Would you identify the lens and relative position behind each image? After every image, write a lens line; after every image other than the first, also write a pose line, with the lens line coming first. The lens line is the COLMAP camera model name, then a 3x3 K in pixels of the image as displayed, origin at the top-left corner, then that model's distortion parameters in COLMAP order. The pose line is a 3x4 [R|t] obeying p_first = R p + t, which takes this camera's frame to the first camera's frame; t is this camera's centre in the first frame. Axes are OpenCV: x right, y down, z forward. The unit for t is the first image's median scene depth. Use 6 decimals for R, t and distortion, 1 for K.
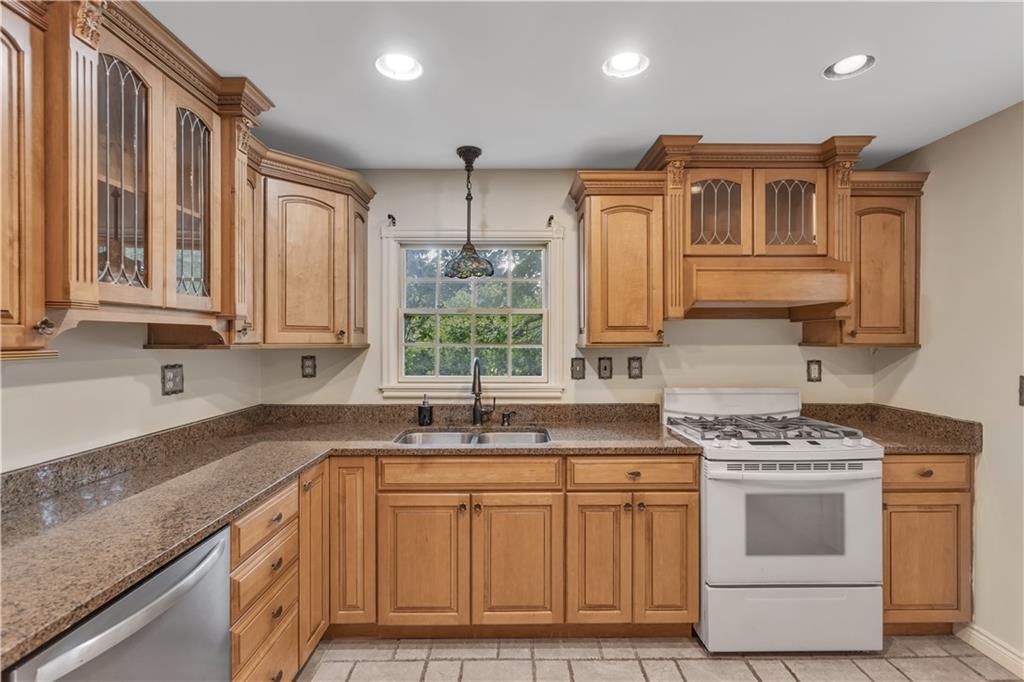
lens RADIAL K [[477.0, 0, 514.2], [0, 477.0, 339.5], [0, 0, 1]] dist [-0.000778, 0.001805]
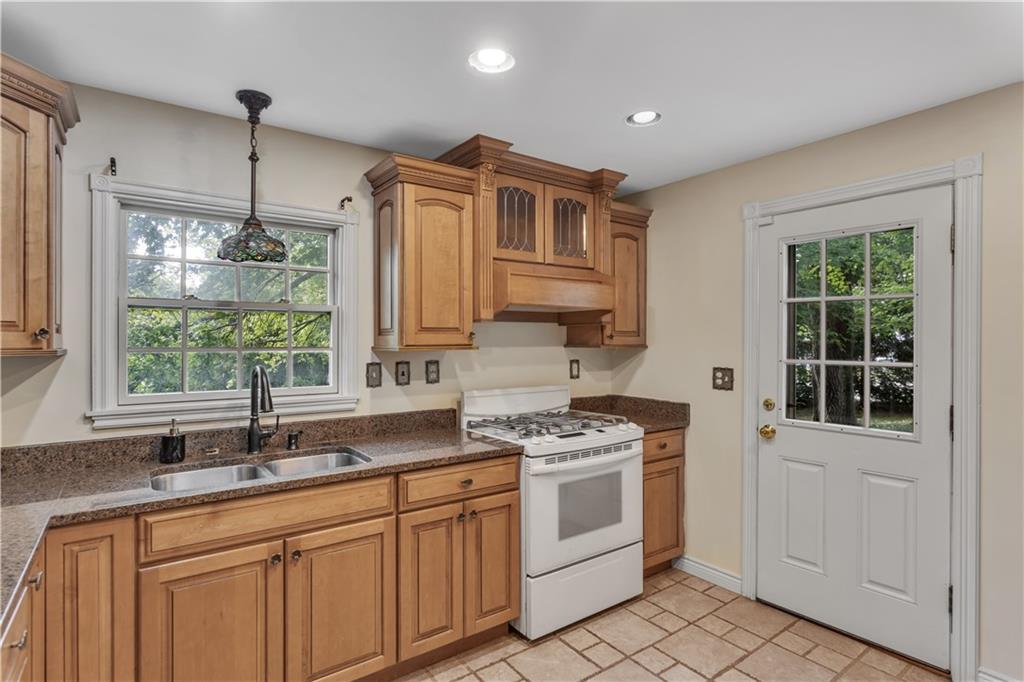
lens RADIAL K [[526.8, 0, 510.7], [0, 526.8, 338.6], [0, 0, 1]] dist [-0.009565, 0.005606]
pose [[0.816286, 0.001396, 0.577646, -0.256967], [0.001219, 0.999991, -0.004138, -0.001749], [-0.577646, 0.004082, 0.816277, 0.073640]]
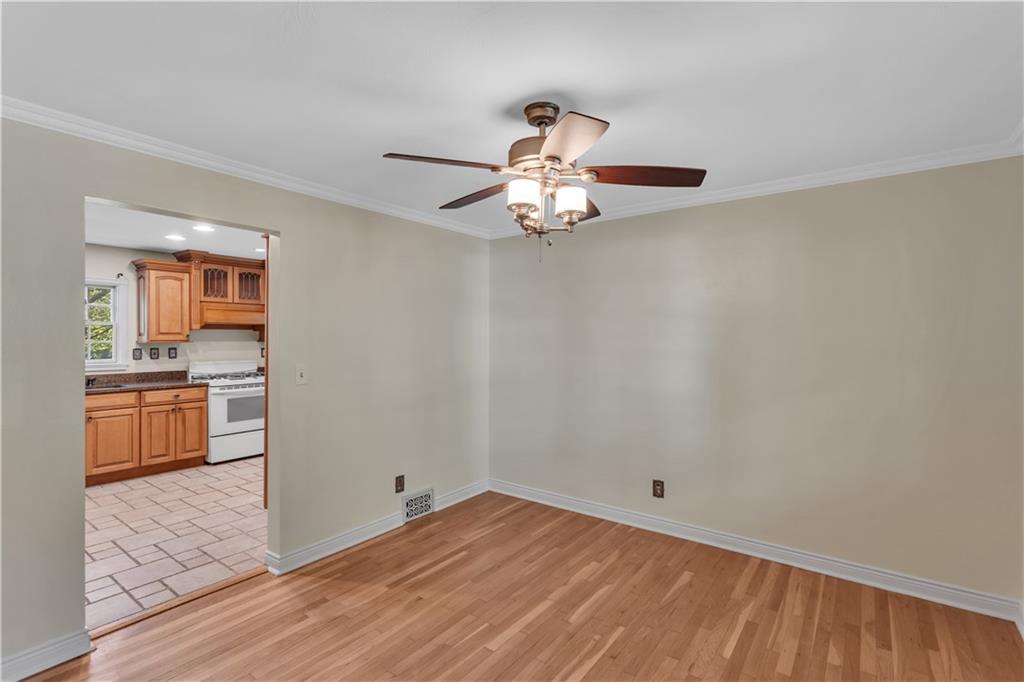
lens RADIAL K [[477.0, 0, 511.7], [0, 477.0, 338.2], [0, 0, 1]] dist [-0.000778, 0.001805]
pose [[0.604989, -0.000105, 0.796234, -0.554754], [0.002452, 0.999995, -0.001732, 0.004832], [-0.796230, 0.003001, 0.604987, -1.554277]]
